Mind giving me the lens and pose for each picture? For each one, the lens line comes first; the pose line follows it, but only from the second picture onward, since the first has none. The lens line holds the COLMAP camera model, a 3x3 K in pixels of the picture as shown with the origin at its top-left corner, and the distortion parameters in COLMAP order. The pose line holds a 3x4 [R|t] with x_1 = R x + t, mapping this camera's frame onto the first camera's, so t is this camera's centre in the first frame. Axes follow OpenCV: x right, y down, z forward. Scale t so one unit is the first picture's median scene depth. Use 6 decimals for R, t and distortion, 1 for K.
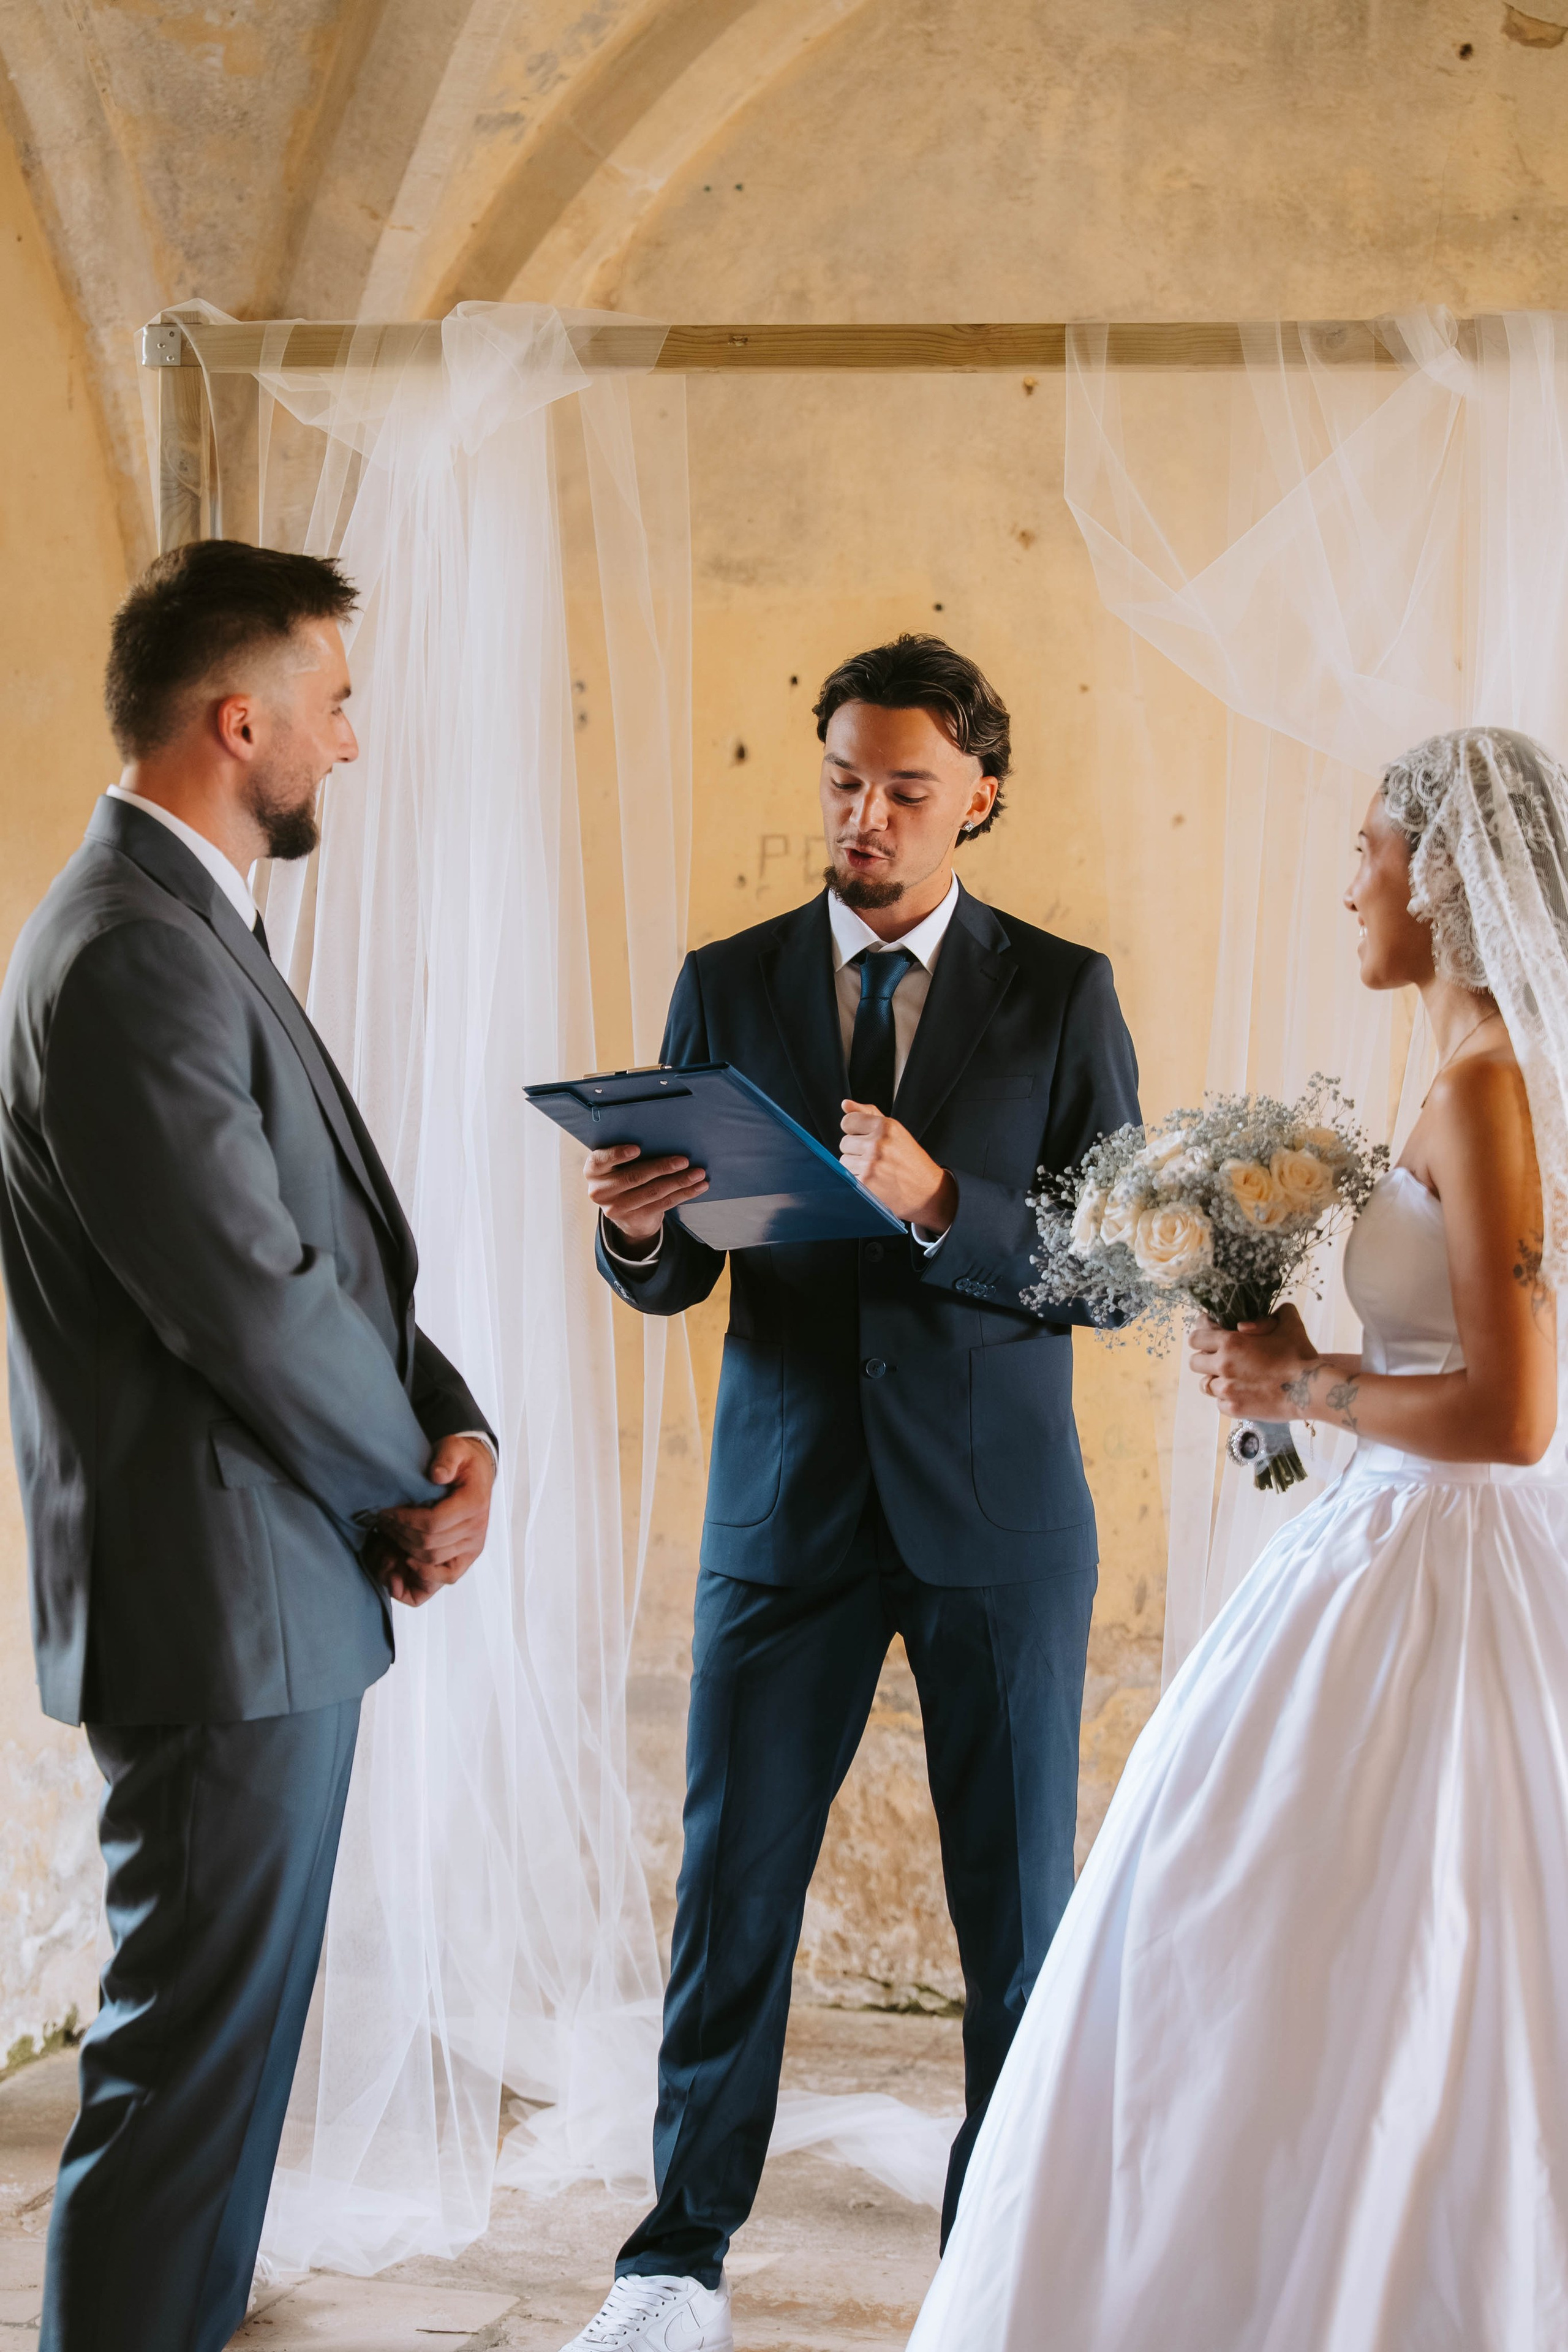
lens RADIAL K [[4861.7, 0, 801.8], [0, 4861.7, 1230.2], [0, 0, 1]] dist [0.054095, 0.000000]
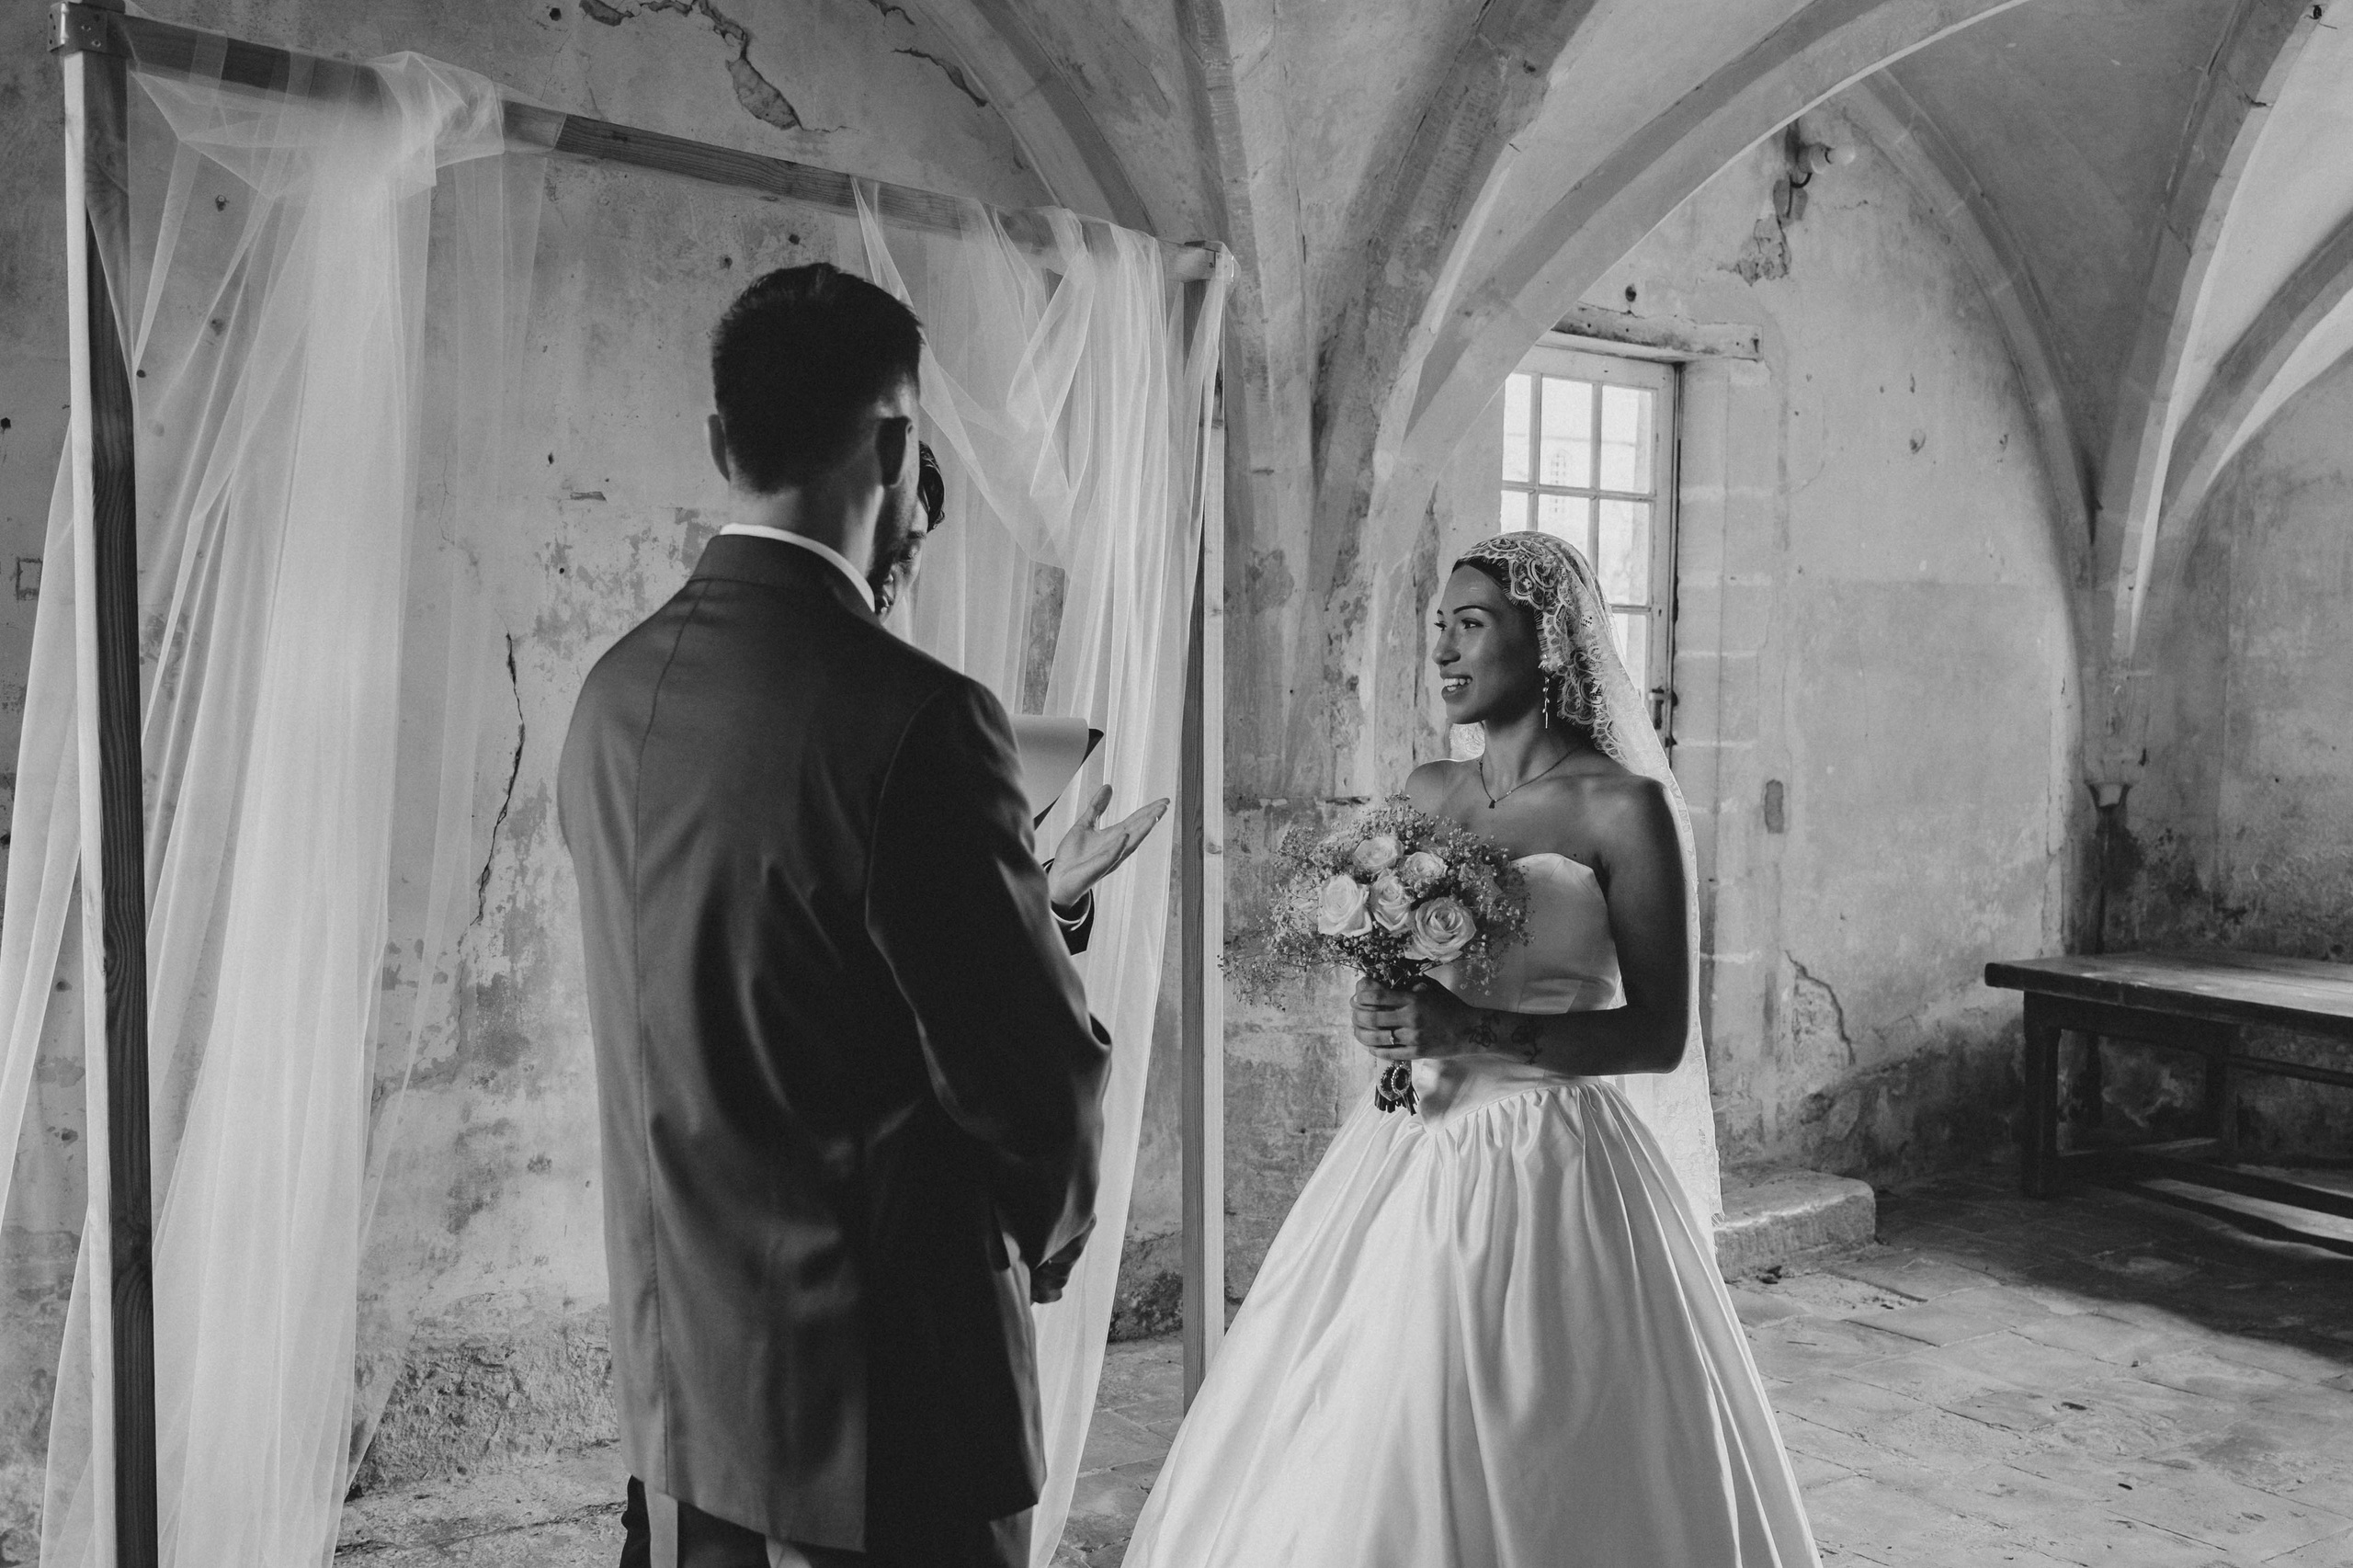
lens RADIAL K [[2427.2, 0, 1178.5], [0, 2427.2, 786.1], [0, 0, 1]] dist [0.035847, 0.000000]
pose [[0.597123, -0.029718, 0.801599, -0.317730], [0.027619, 0.999483, 0.016480, -0.030220], [-0.801674, 0.012299, 0.597635, 0.449996]]
